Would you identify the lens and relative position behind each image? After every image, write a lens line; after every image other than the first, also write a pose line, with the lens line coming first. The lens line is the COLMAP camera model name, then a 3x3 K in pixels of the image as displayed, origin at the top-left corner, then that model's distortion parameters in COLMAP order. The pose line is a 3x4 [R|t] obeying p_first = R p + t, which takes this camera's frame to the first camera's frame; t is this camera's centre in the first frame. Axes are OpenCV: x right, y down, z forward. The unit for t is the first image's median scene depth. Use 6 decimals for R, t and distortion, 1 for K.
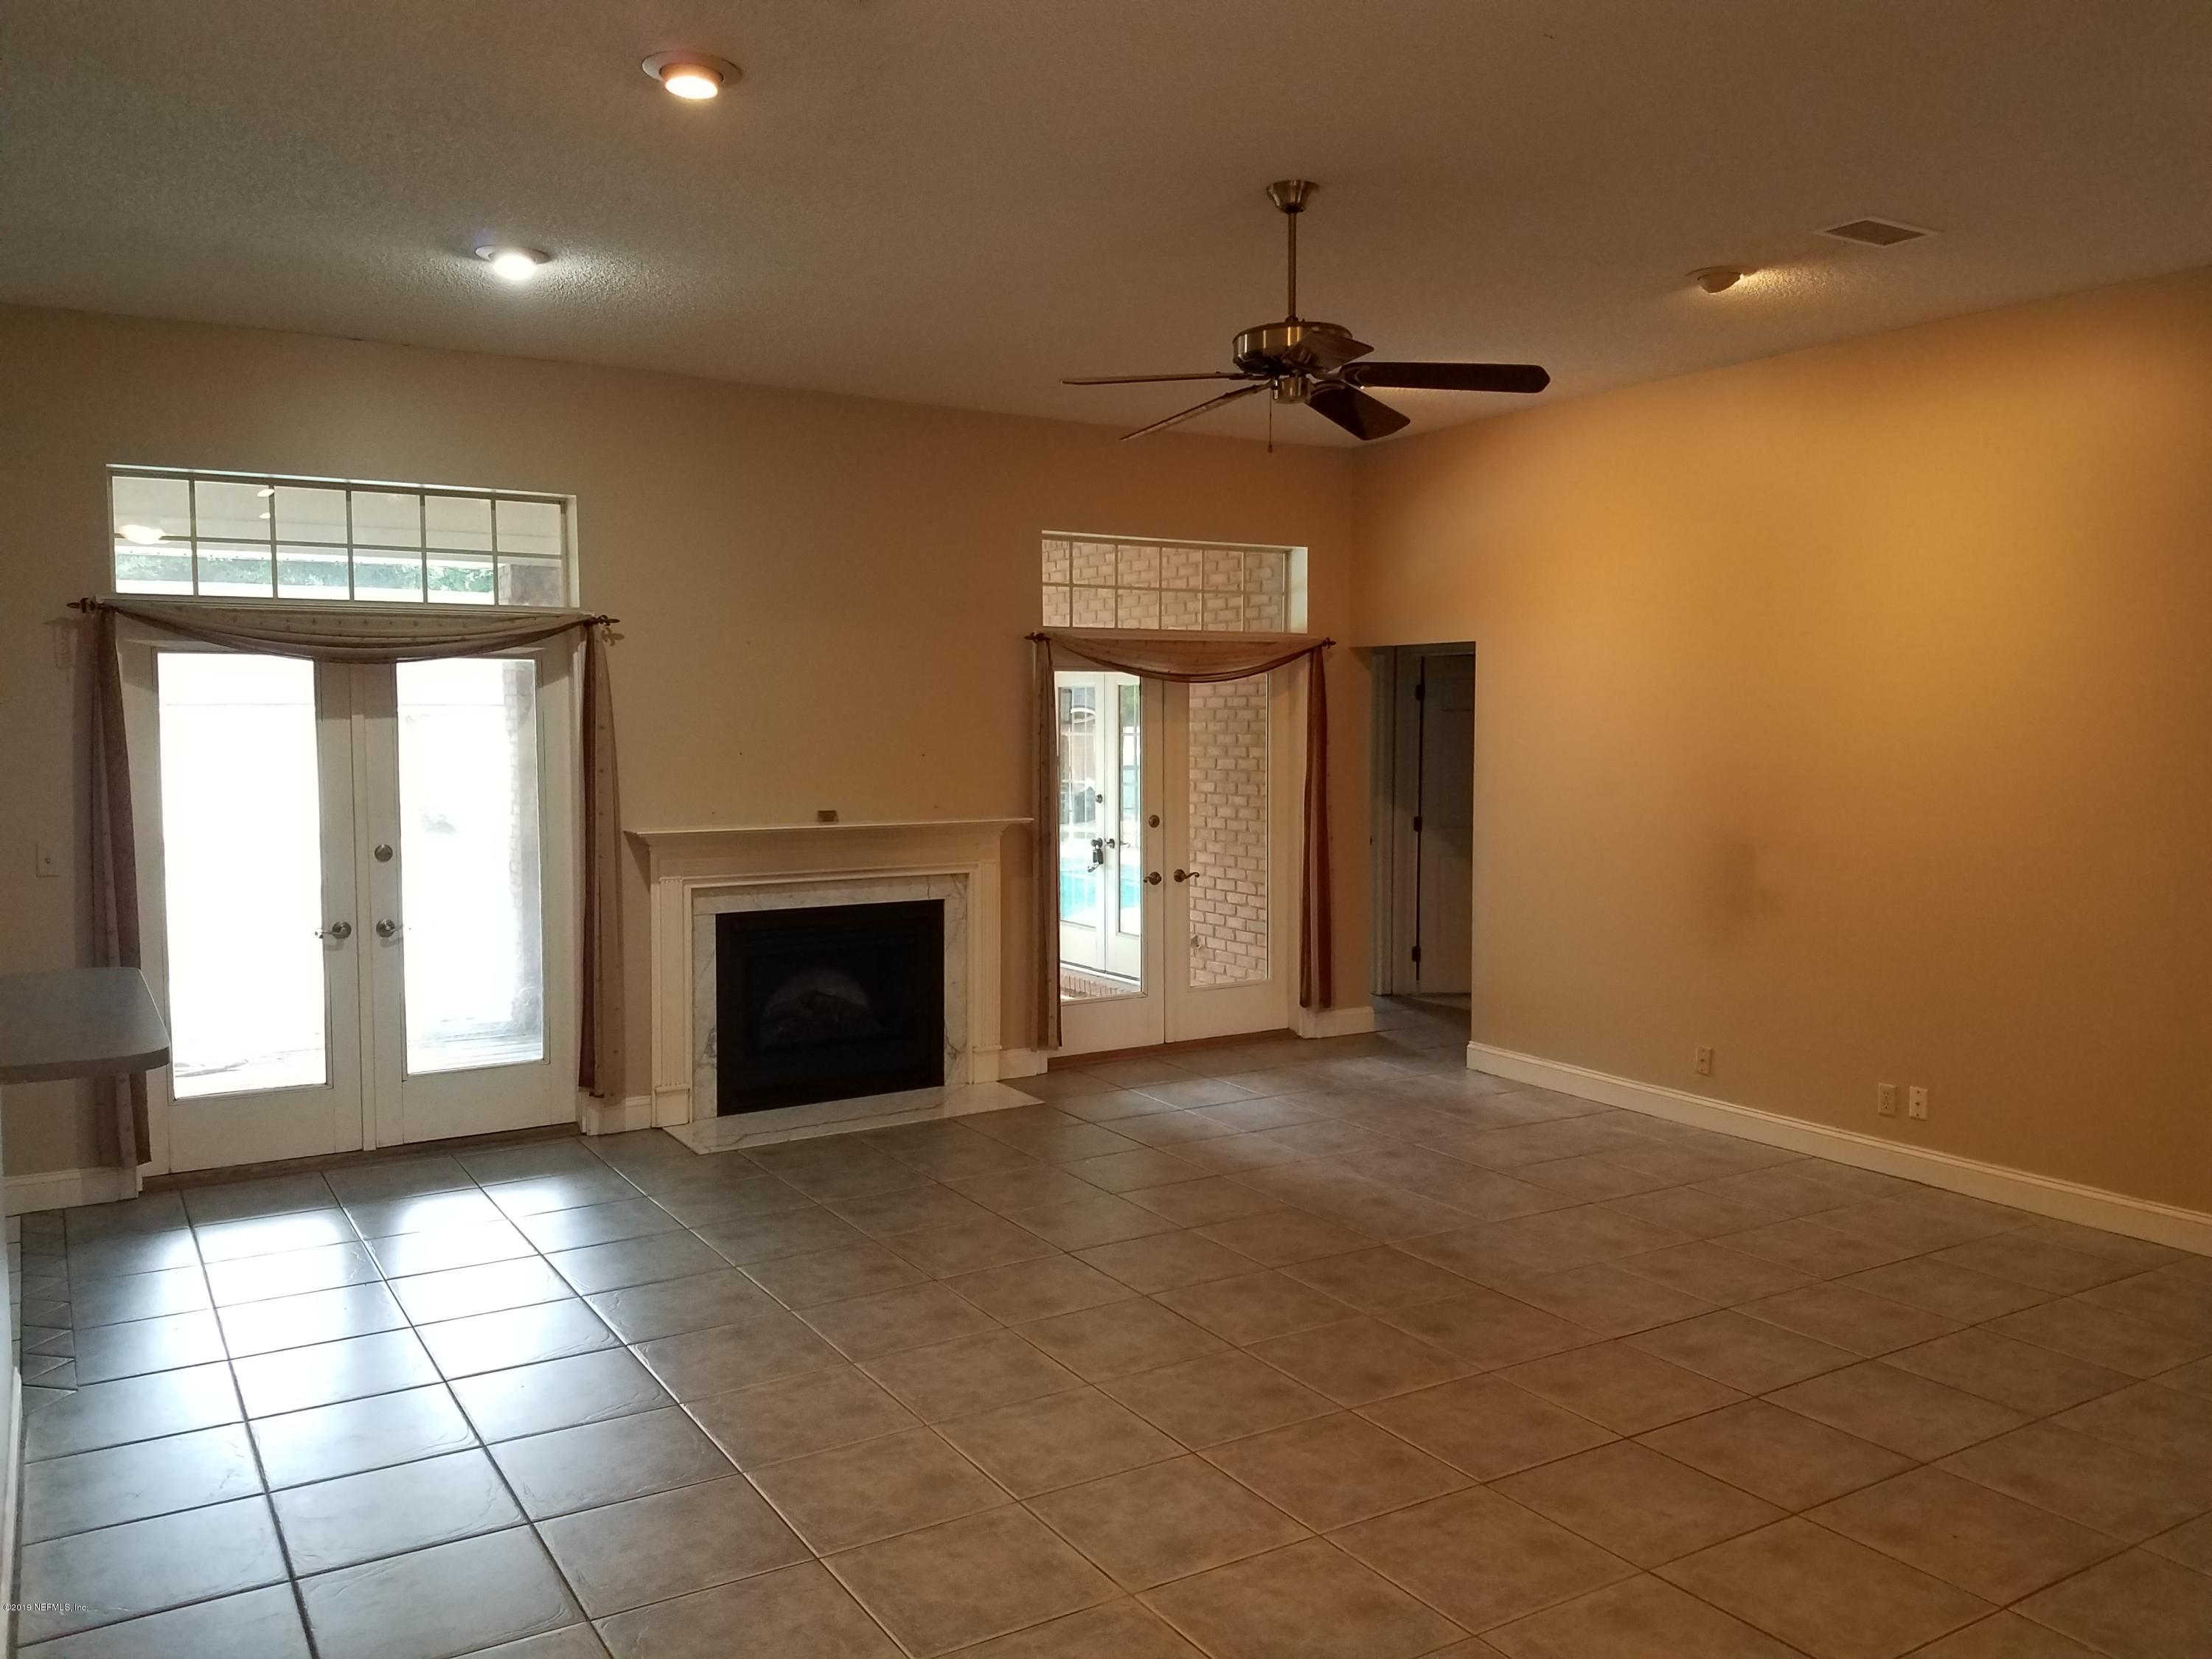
lens RADIAL K [[1690.4, 0, 1085.7], [0, 1690.4, 845.8], [0, 0, 1]] dist [0.217658, -0.451206]
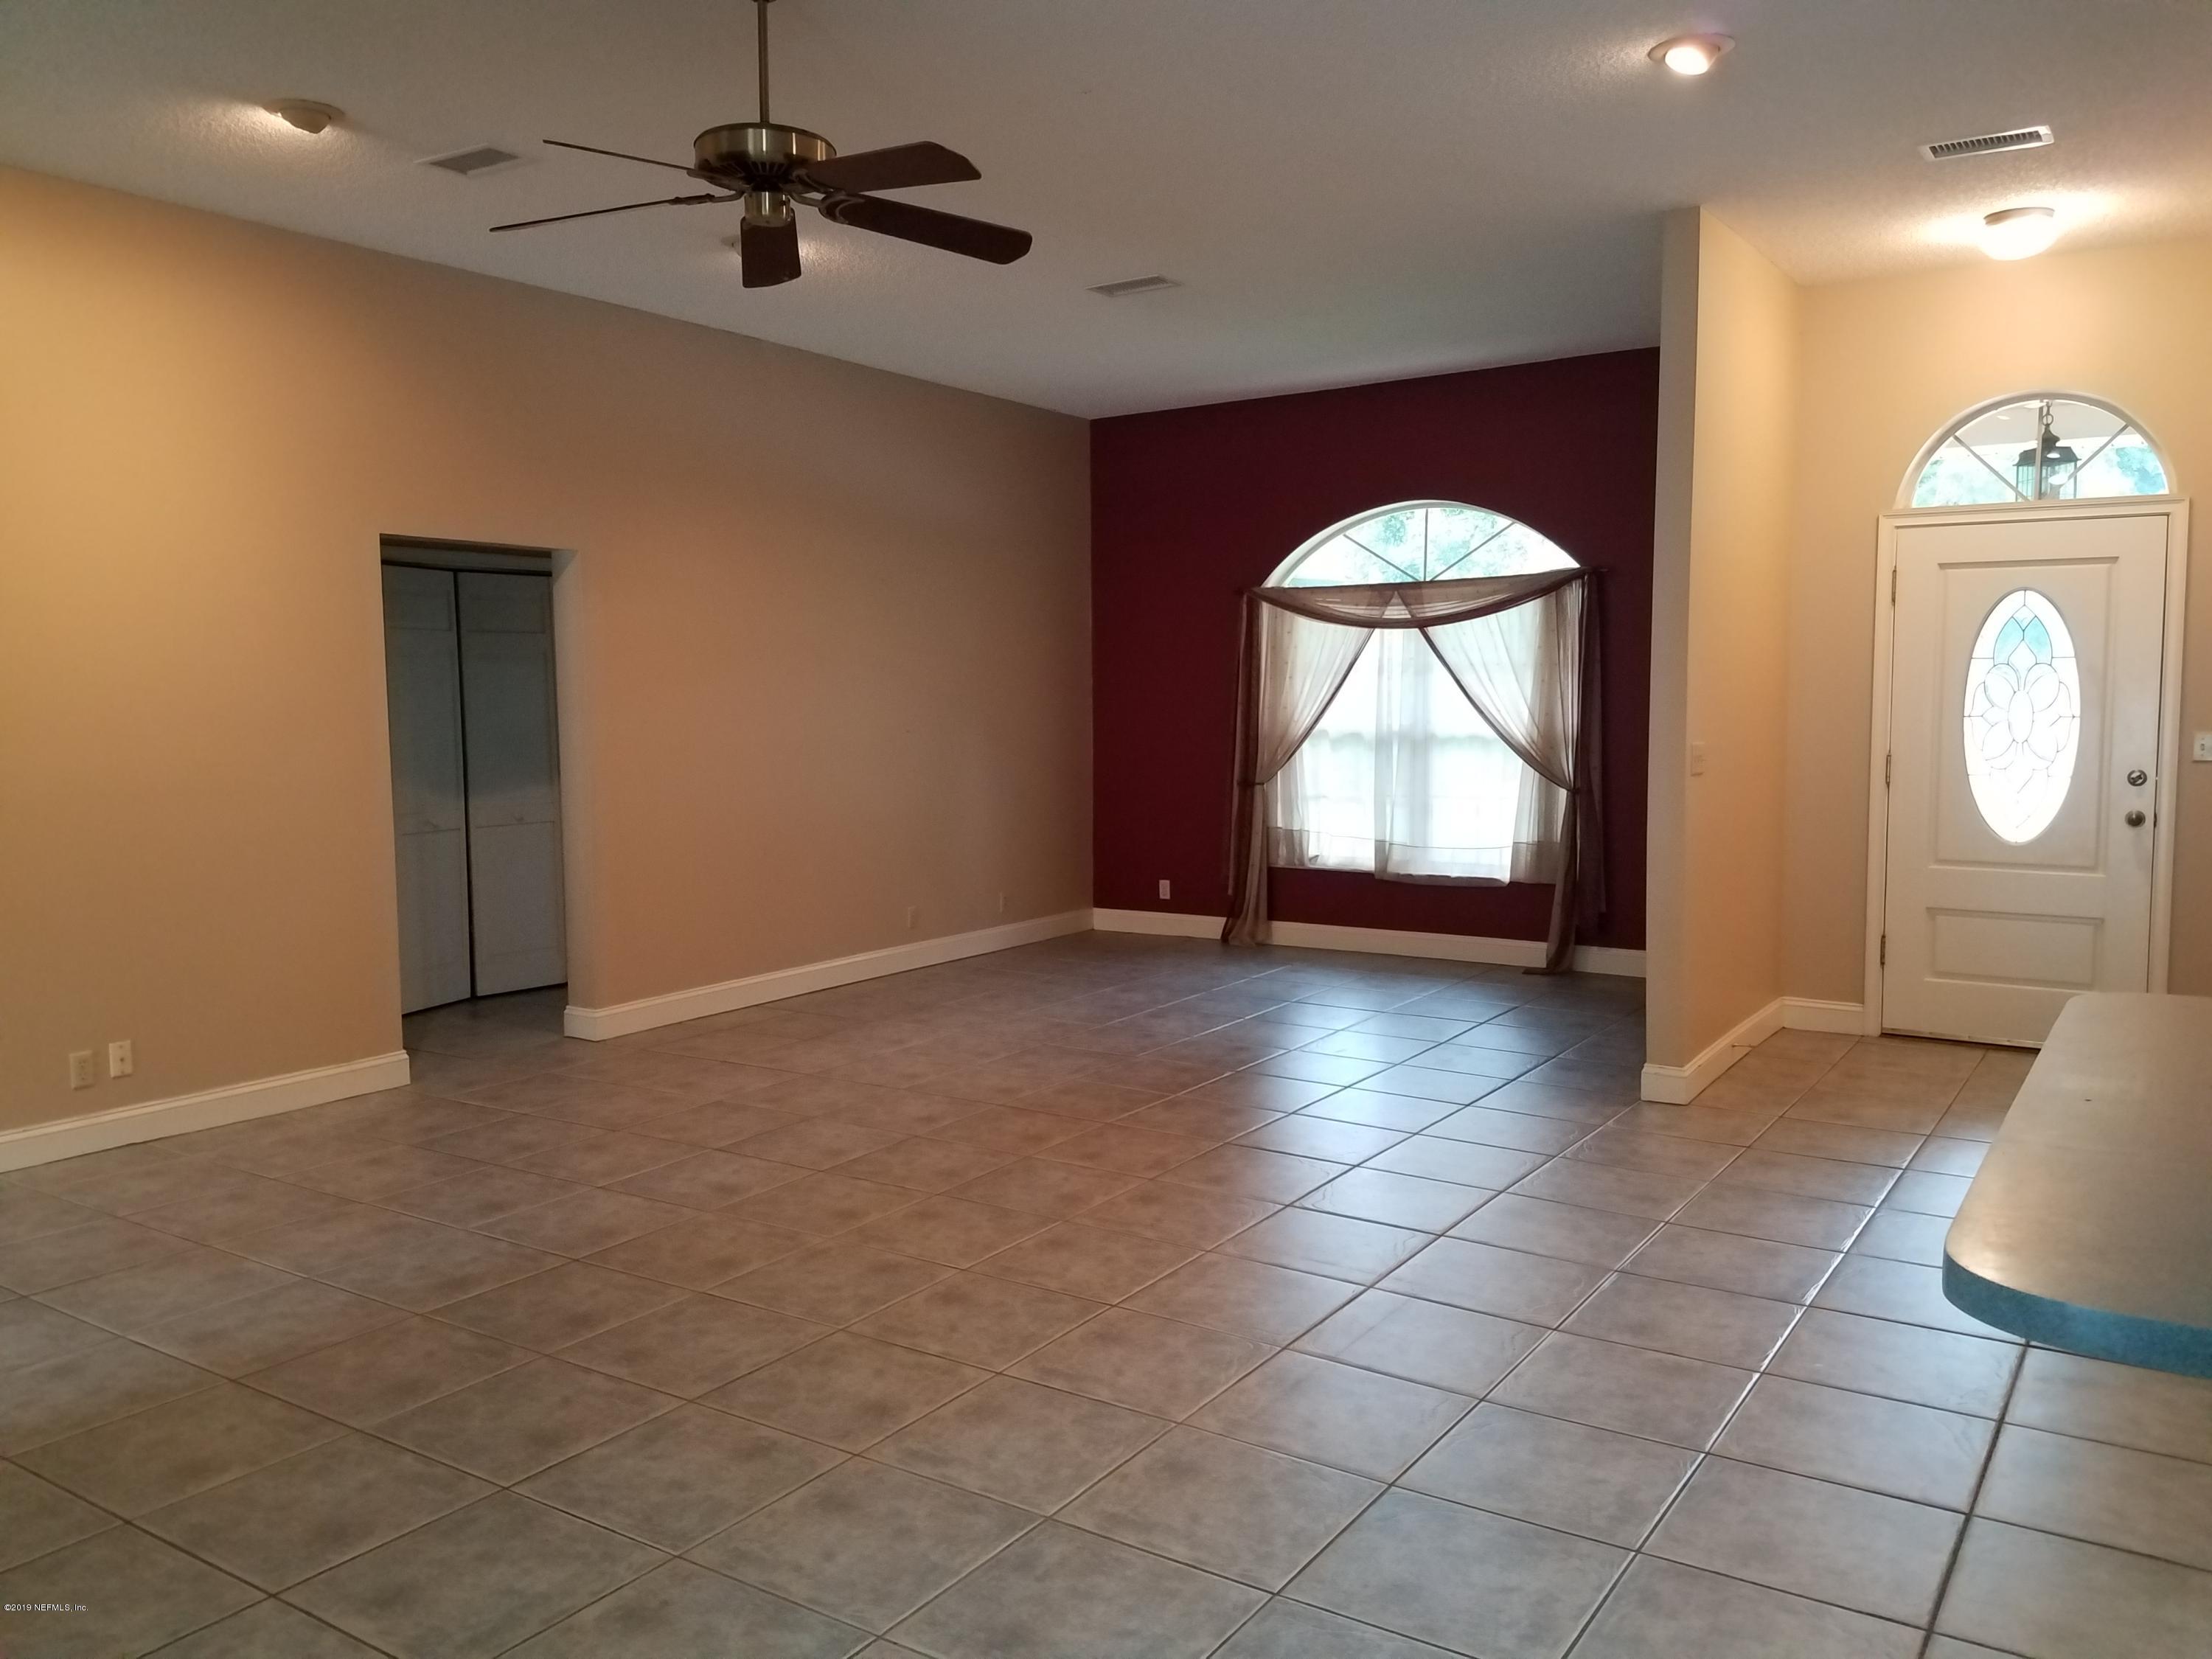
lens RADIAL K [[1690.4, 0, 1085.7], [0, 1690.4, 845.8], [0, 0, 1]] dist [0.217658, -0.451206]
pose [[-0.425552, -0.087441, 0.900700, -0.720225], [0.075878, 0.988368, 0.131802, -0.058685], [-0.901747, 0.124431, -0.413967, 1.190340]]
